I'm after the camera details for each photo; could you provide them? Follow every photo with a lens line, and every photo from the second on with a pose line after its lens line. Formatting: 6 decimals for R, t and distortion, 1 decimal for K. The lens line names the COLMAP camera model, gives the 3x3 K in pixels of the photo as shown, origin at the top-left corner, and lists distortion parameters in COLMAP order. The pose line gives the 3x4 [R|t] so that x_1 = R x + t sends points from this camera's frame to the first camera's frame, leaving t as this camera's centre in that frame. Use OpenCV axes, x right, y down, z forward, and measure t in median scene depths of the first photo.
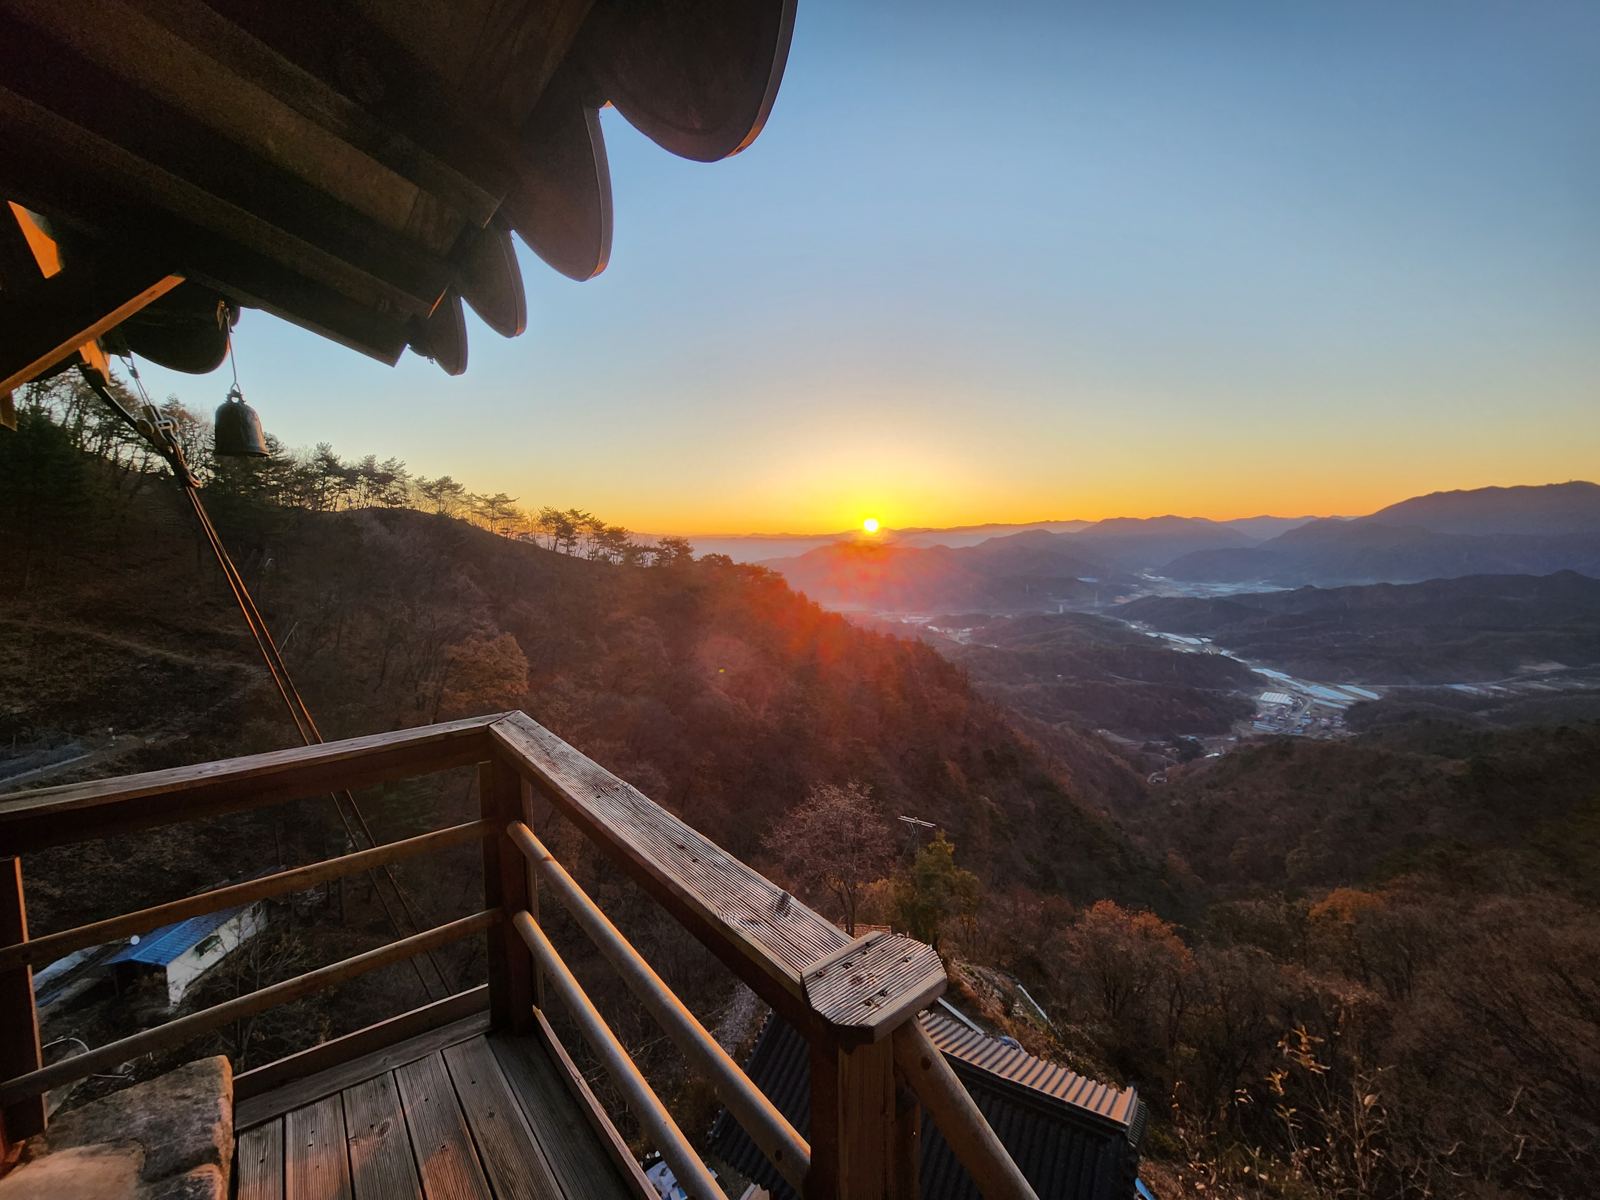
lens RADIAL K [[643.9, 0, 797.0], [0, 643.9, 608.8], [0, 0, 1]] dist [-0.000468, 0.002496]
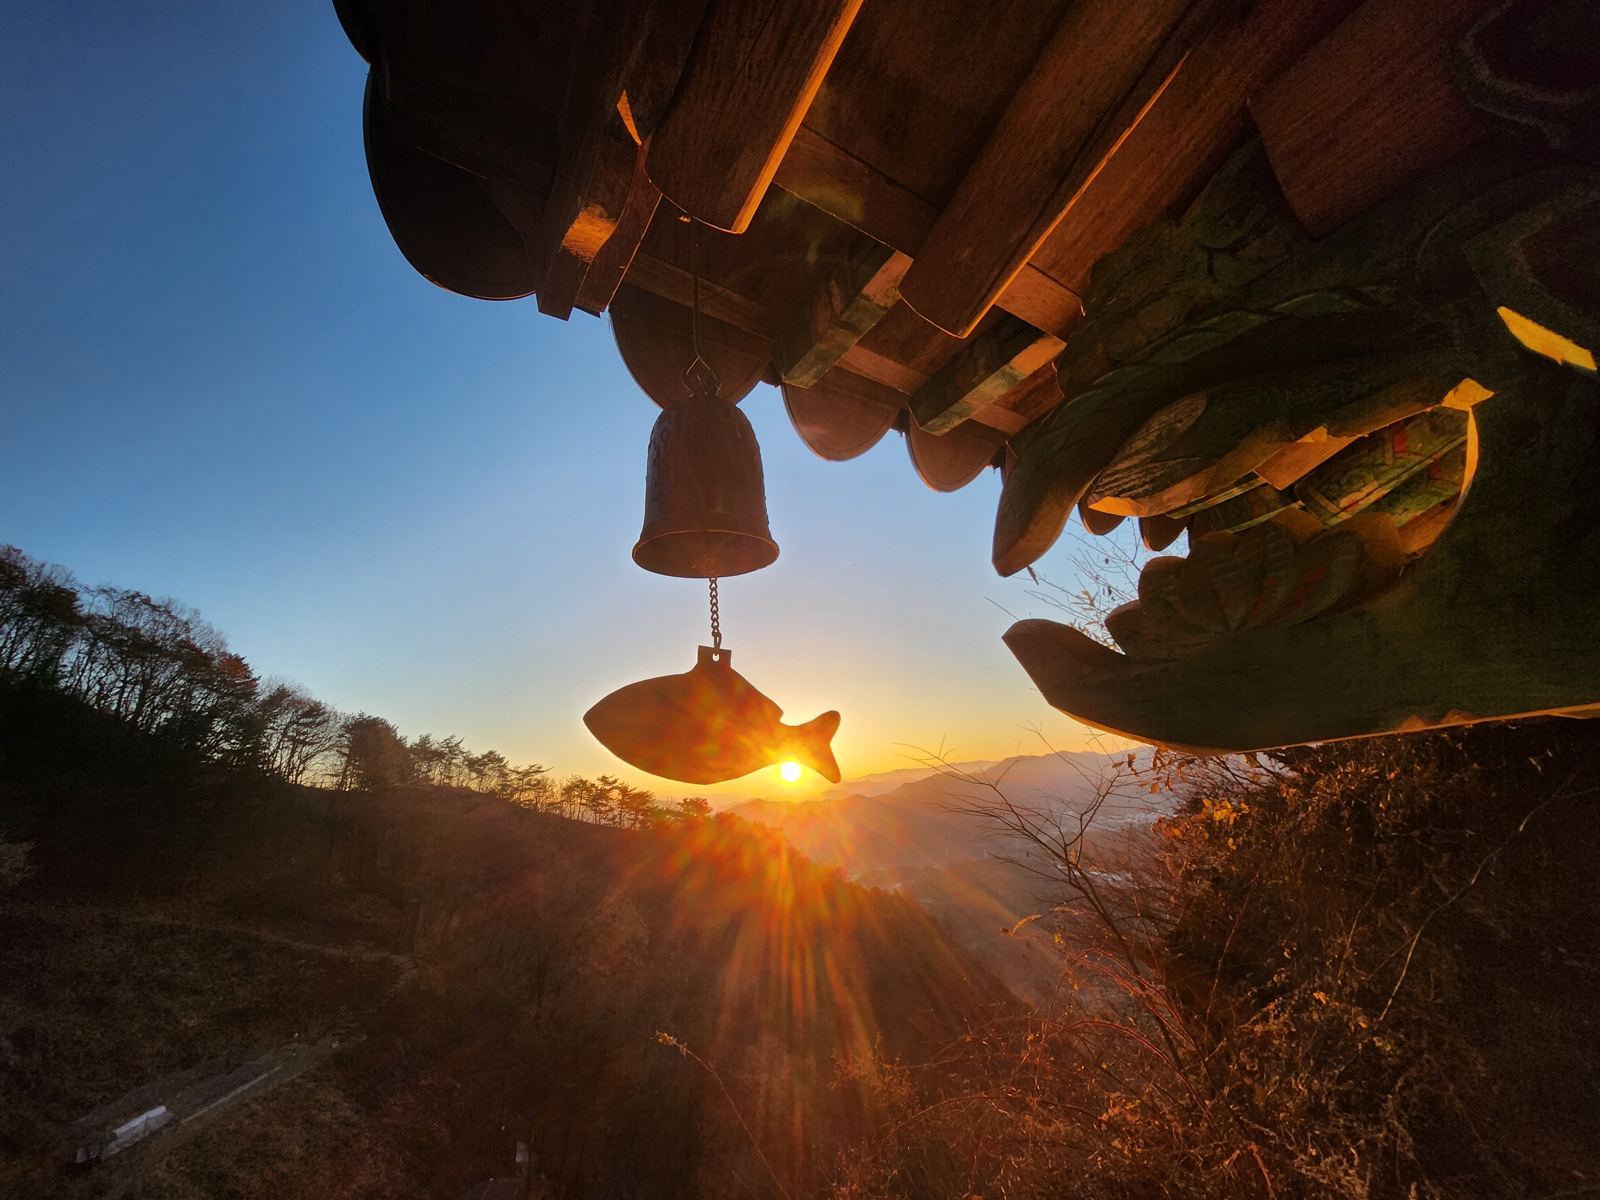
lens RADIAL K [[643.9, 0, 800.3], [0, 643.9, 592.6], [0, 0, 1]] dist [-0.000468, 0.002496]
pose [[0.986063, -0.011586, 0.165971, -0.193078], [0.077192, 0.915565, -0.394693, 0.008540], [-0.147384, 0.402003, 0.903699, -0.098151]]
